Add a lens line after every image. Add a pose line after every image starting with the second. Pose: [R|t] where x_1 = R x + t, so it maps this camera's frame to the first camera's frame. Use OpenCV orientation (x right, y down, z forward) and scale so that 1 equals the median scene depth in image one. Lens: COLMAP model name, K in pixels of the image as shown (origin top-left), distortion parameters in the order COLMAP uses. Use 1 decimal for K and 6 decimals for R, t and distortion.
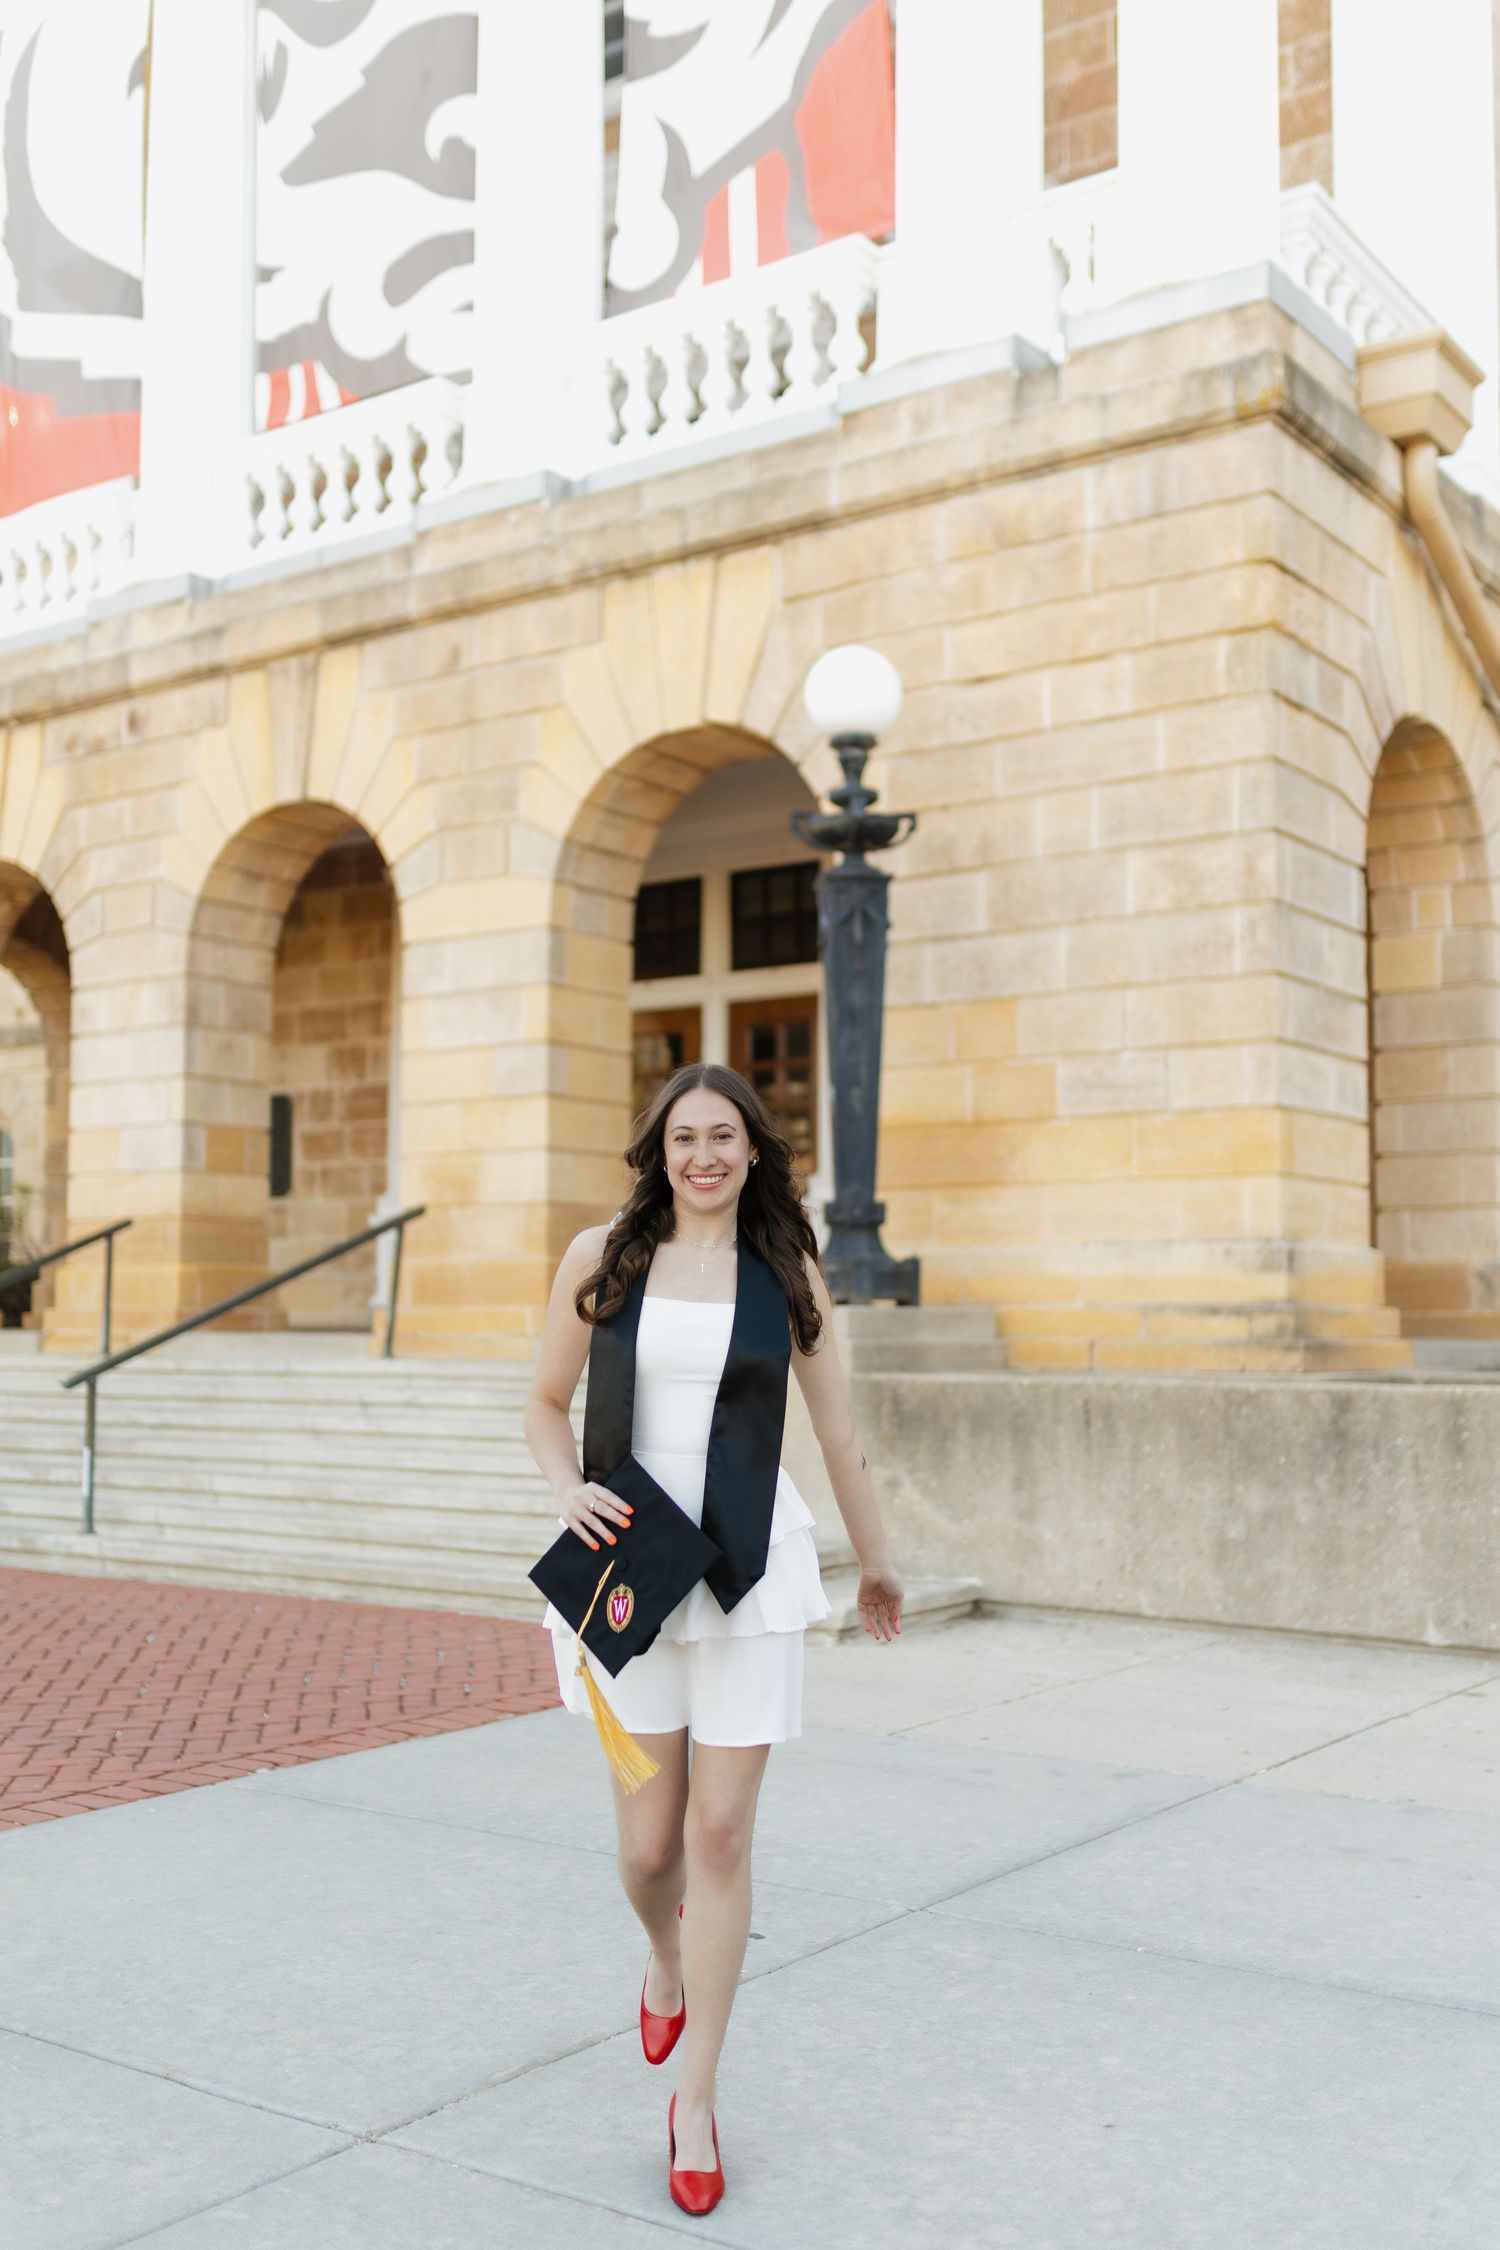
lens RADIAL K [[2286.9, 0, 781.0], [0, 2286.9, 1124.9], [0, 0, 1]] dist [-0.013334, -0.014136]
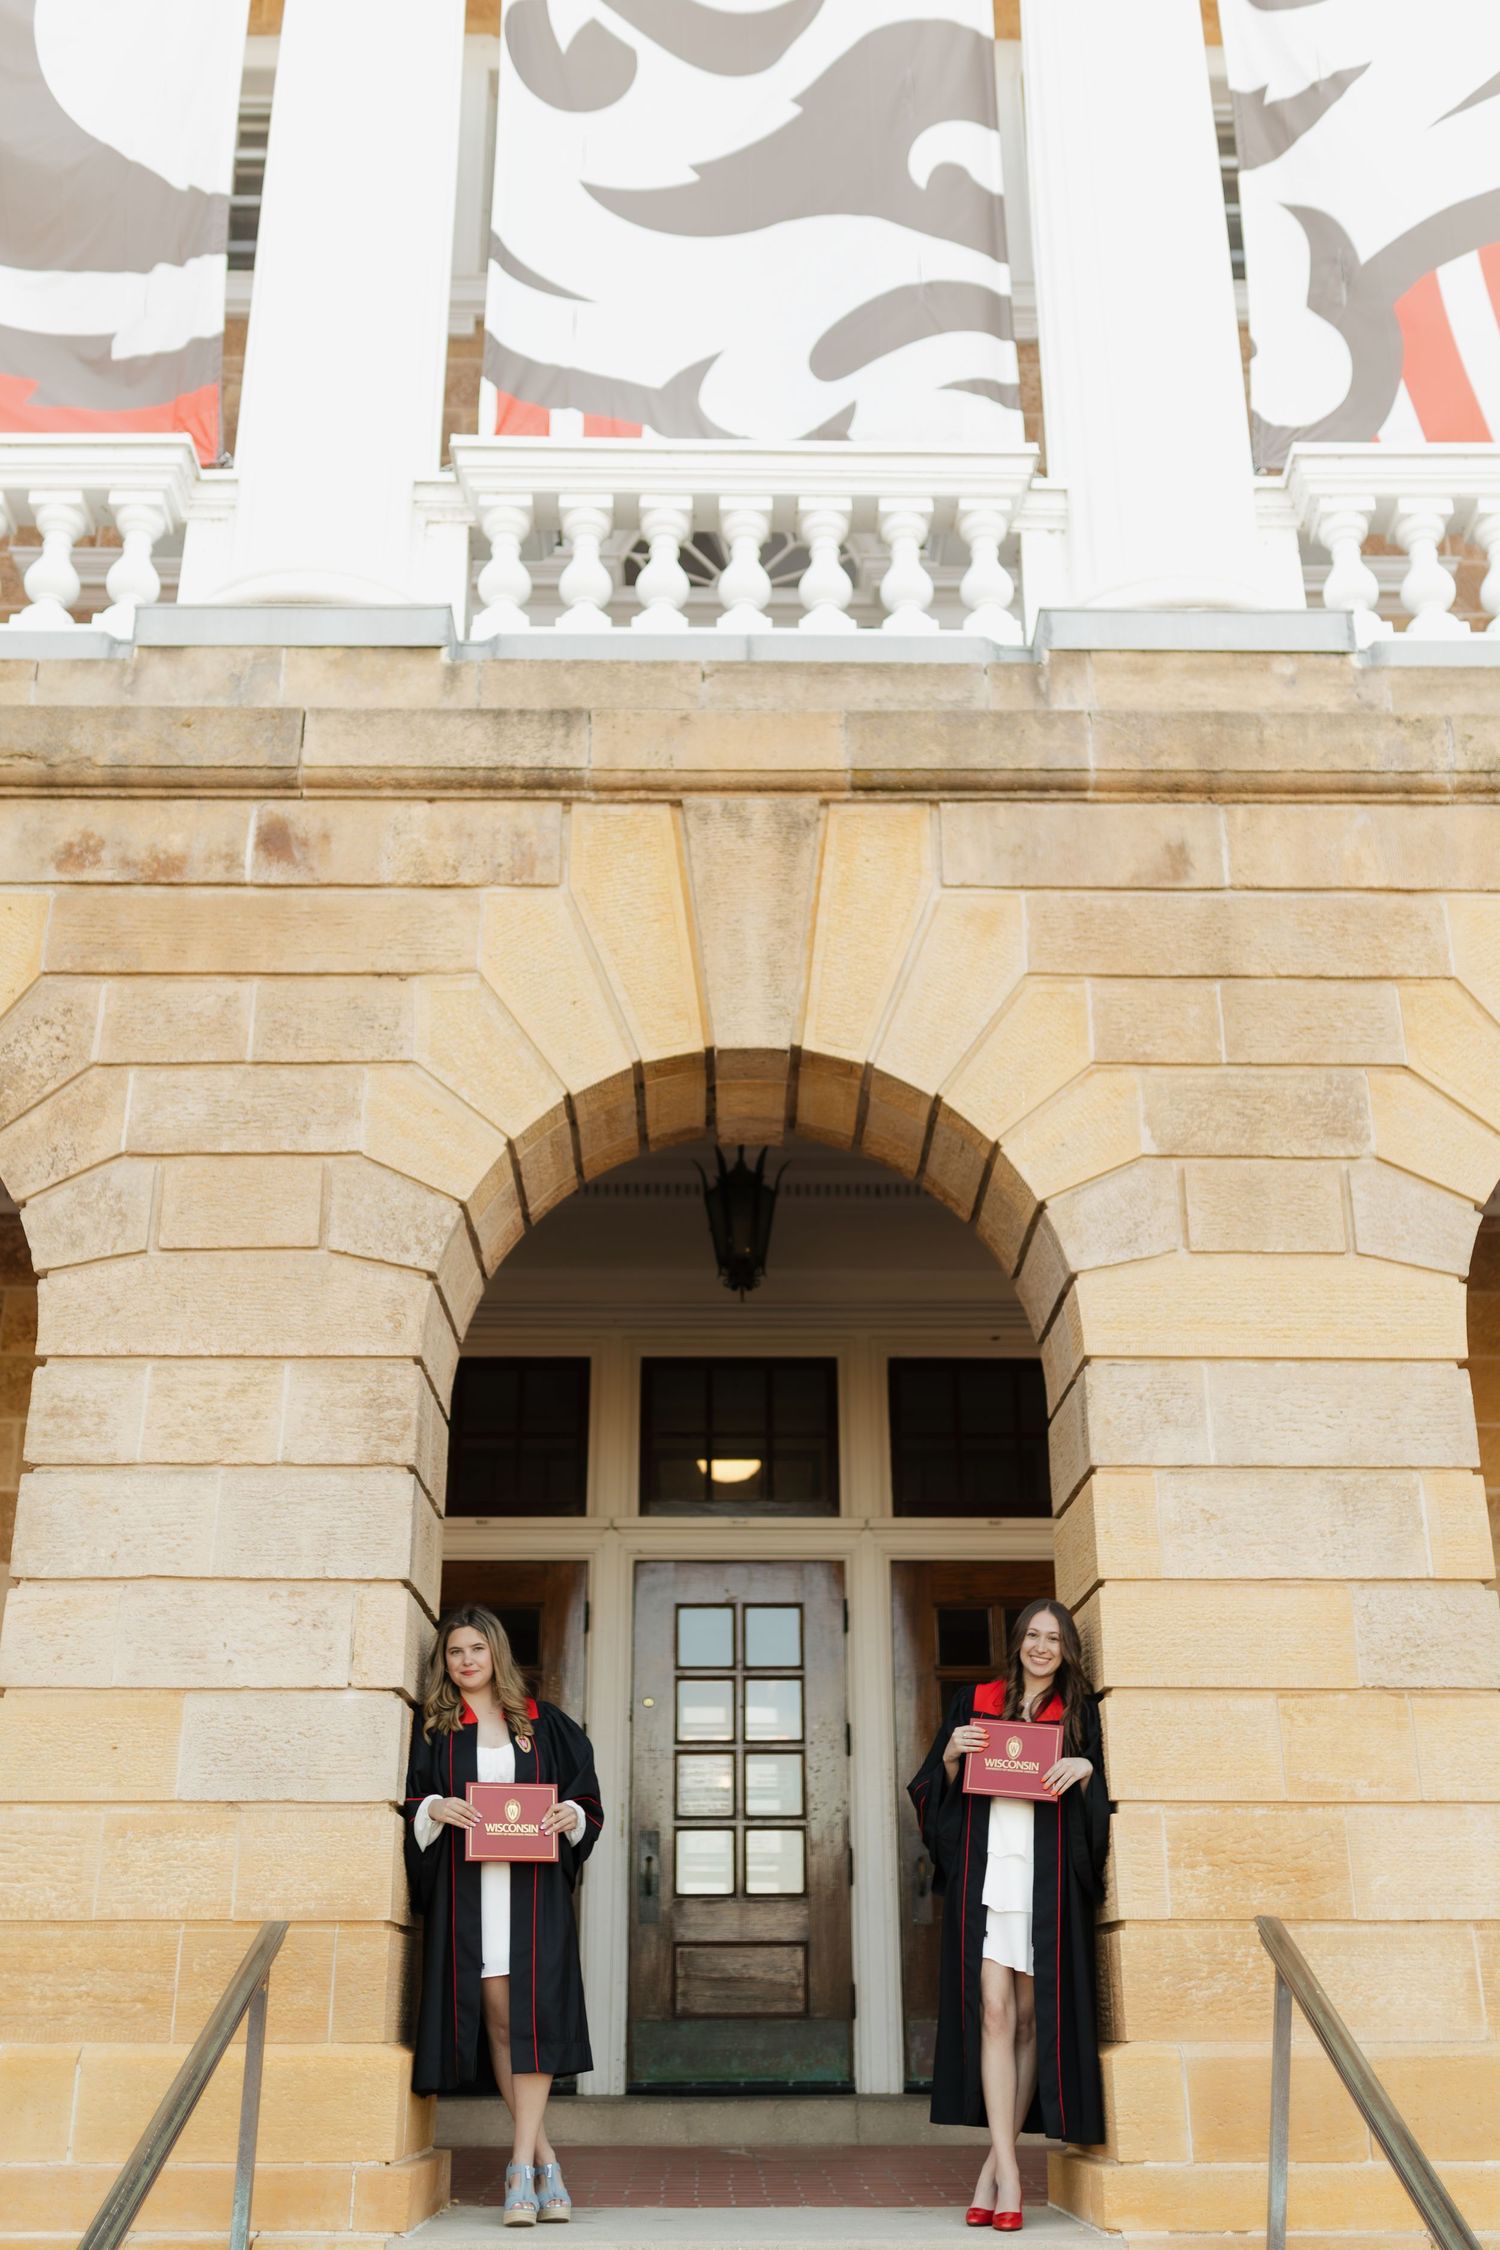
lens RADIAL K [[2286.9, 0, 781.0], [0, 2286.9, 1124.9], [0, 0, 1]] dist [-0.013334, -0.014136]
pose [[0.812758, 0.221843, 0.538712, -0.482908], [-0.053538, 0.949193, -0.310106, 0.030909], [-0.580136, 0.223200, 0.783341, 0.609756]]
